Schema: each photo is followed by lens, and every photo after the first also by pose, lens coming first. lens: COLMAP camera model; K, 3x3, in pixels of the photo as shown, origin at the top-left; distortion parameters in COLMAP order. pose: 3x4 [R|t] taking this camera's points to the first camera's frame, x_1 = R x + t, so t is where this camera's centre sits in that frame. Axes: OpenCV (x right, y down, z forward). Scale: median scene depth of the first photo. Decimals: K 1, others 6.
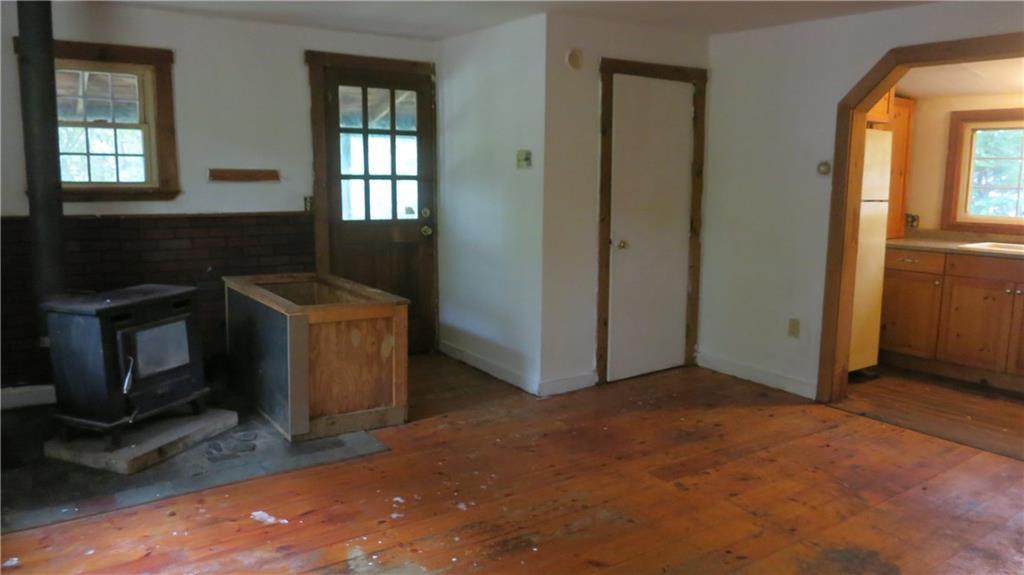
lens RADIAL K [[719.8, 0, 512.0], [0, 719.8, 287.5], [0, 0, 1]] dist [-0.040814, 0.004500]
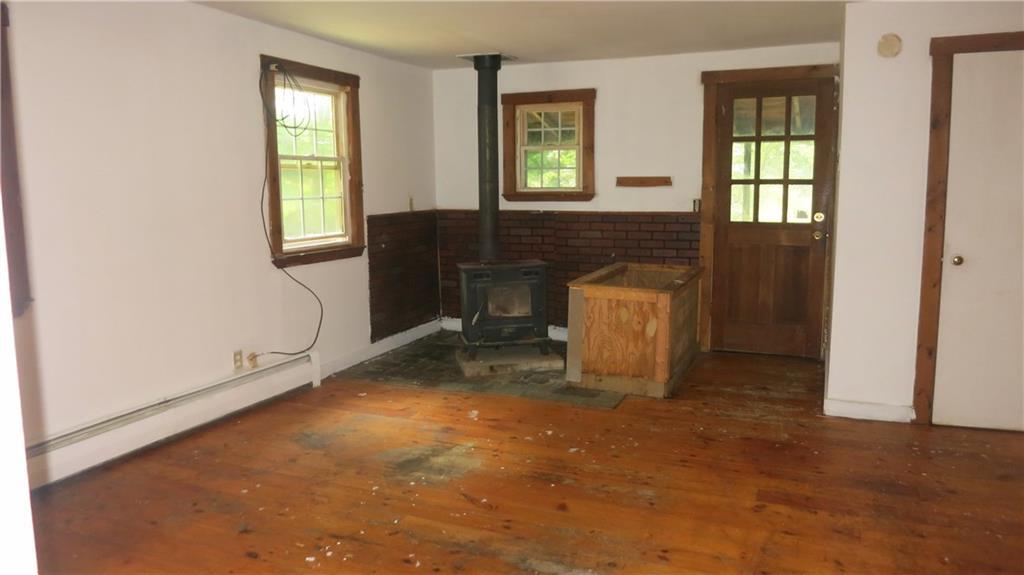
lens RADIAL K [[719.8, 0, 512.0], [0, 719.8, 287.5], [0, 0, 1]] dist [-0.040814, 0.004500]
pose [[0.550382, 0.104404, -0.828359, 0.570606], [-0.110116, 0.992561, 0.051936, -0.015641], [0.827620, 0.062631, 0.557784, 0.137406]]
